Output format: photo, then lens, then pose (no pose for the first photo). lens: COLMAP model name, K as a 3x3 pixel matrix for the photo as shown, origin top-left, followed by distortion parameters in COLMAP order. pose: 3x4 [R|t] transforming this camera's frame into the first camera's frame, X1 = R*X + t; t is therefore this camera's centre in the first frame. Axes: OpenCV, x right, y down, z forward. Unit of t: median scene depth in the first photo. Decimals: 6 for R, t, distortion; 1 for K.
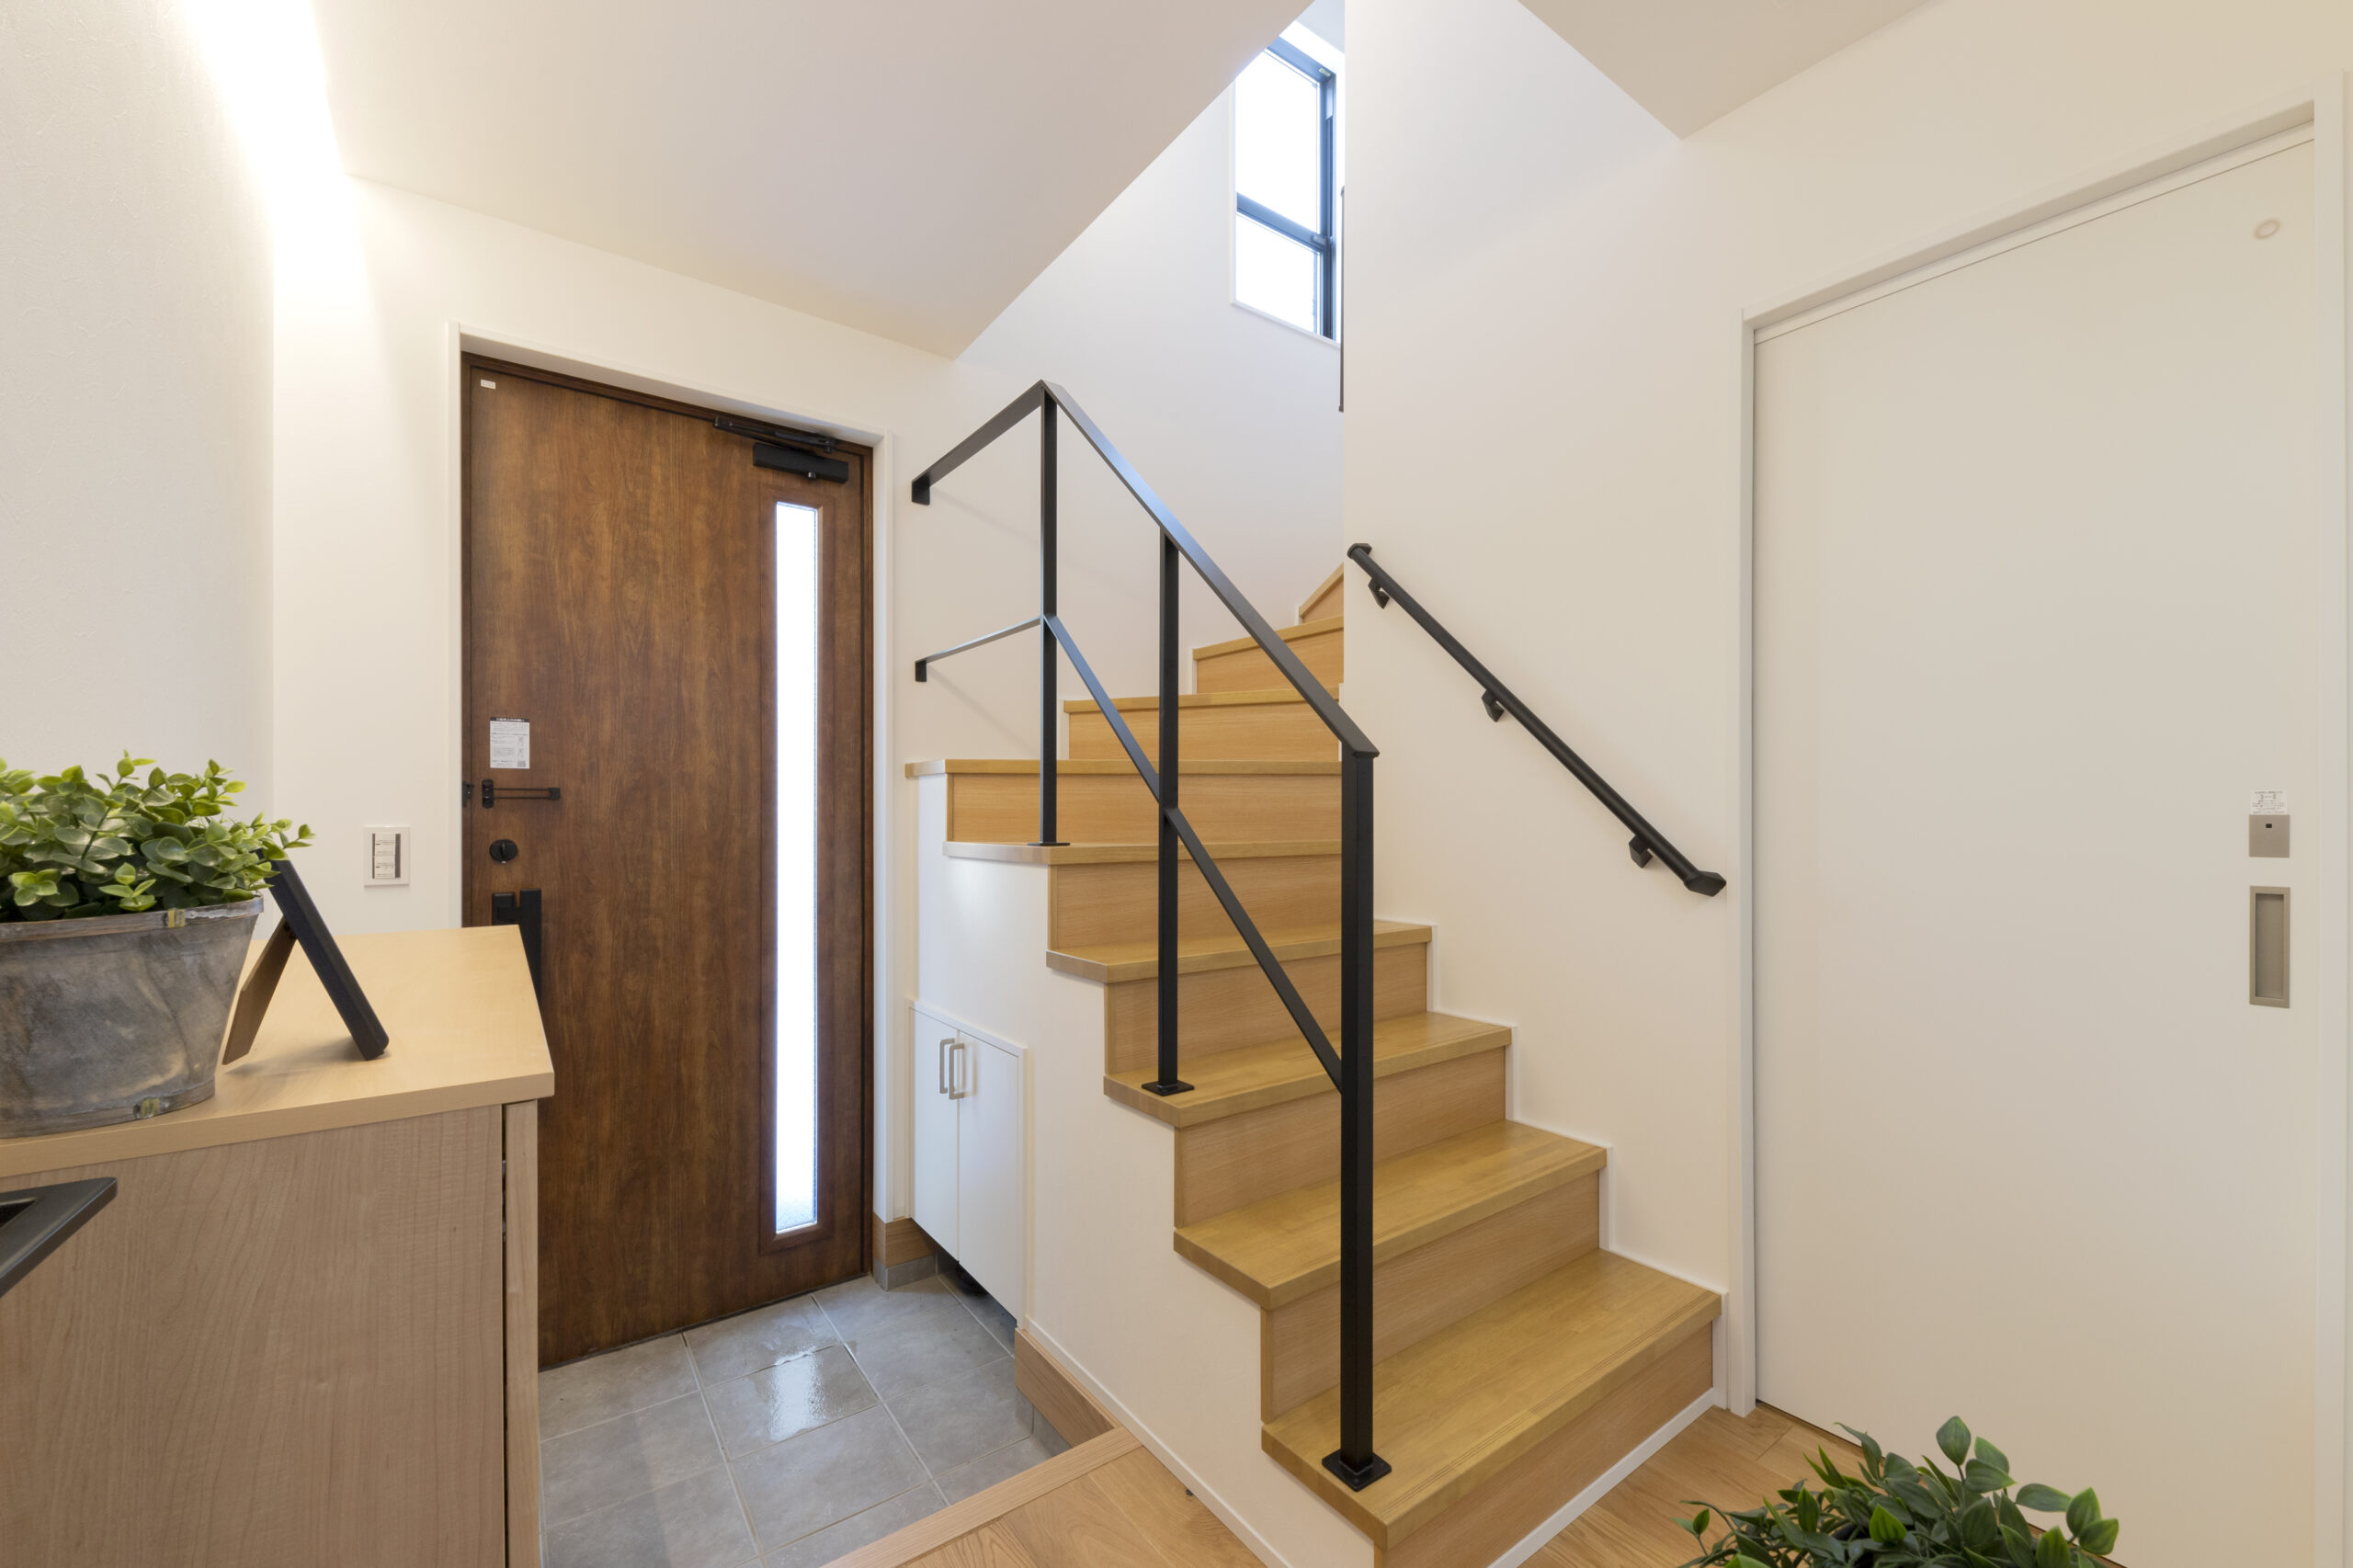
lens RADIAL K [[972.7, 0, 1178.6], [0, 972.7, 814.7], [0, 0, 1]] dist [0.011926, -0.000227]
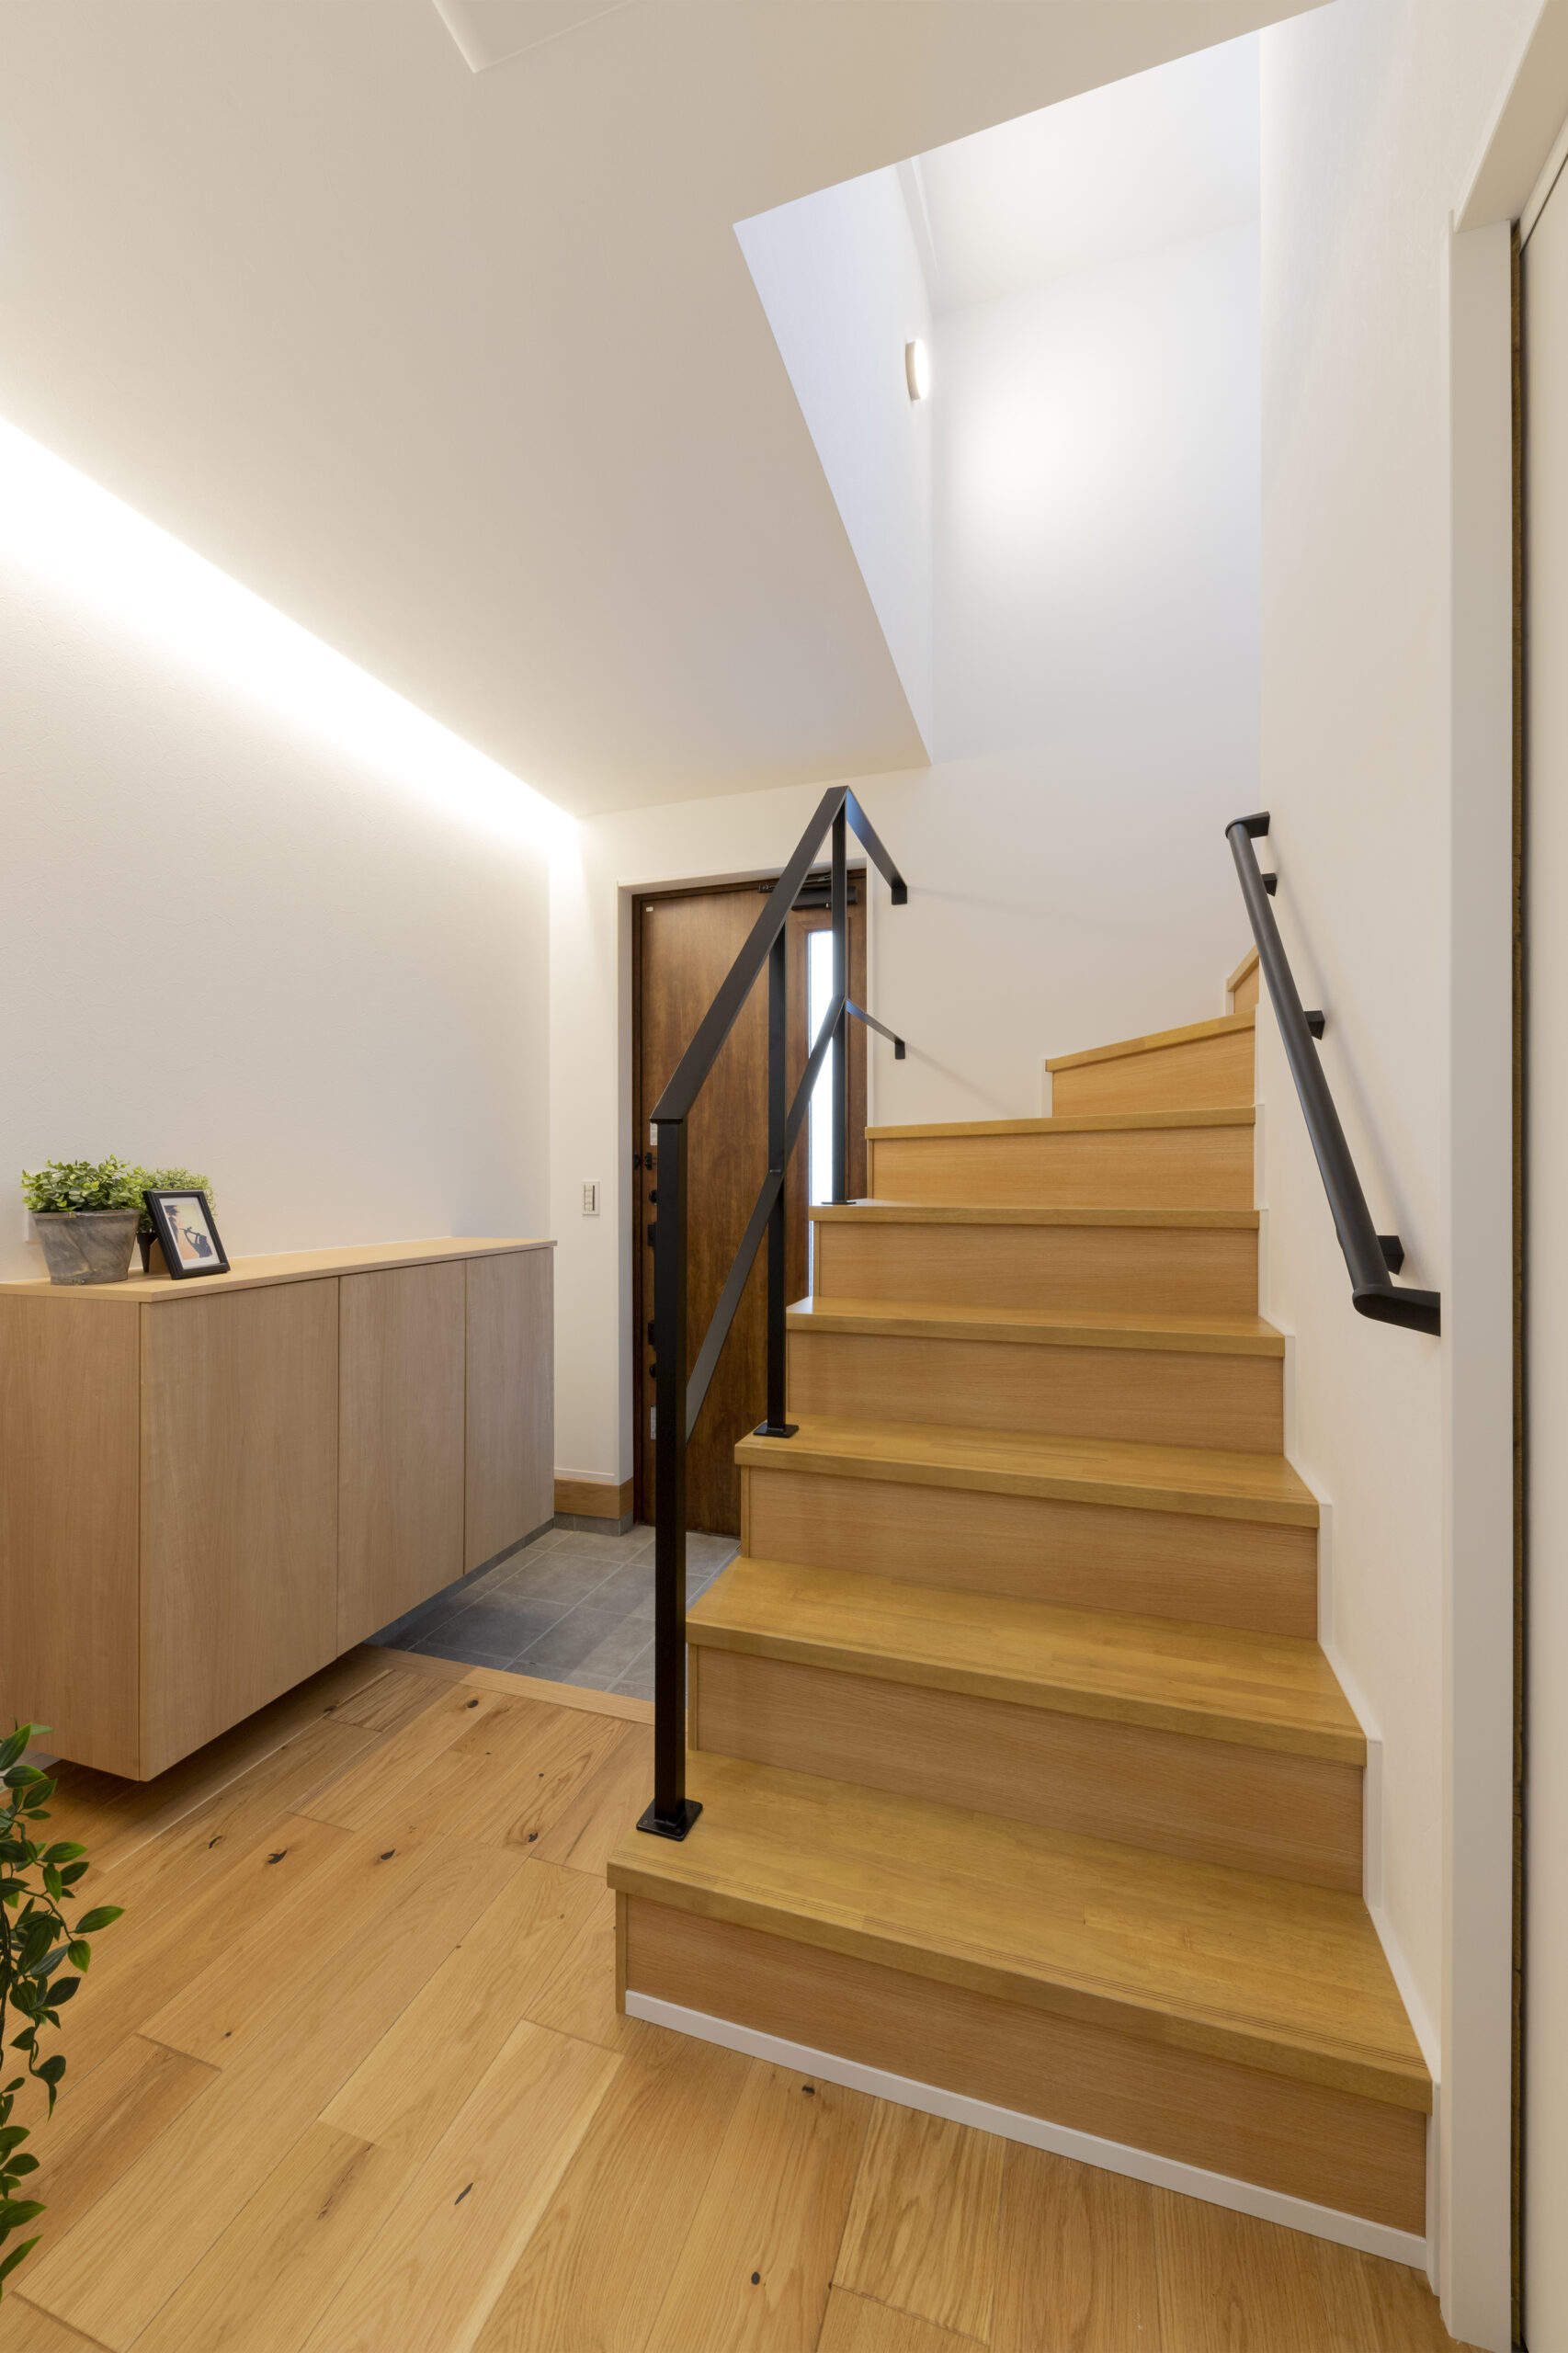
lens RADIAL K [[885.9, 0, 784.0], [0, 885.9, 1176.5], [0, 0, 1]] dist [0.014007, -0.005567]
pose [[0.553583, 0.004992, -0.832779, 0.706864], [0.000511, 0.999980, 0.006334, -0.006212], [0.832794, -0.003932, 0.553569, 0.406971]]
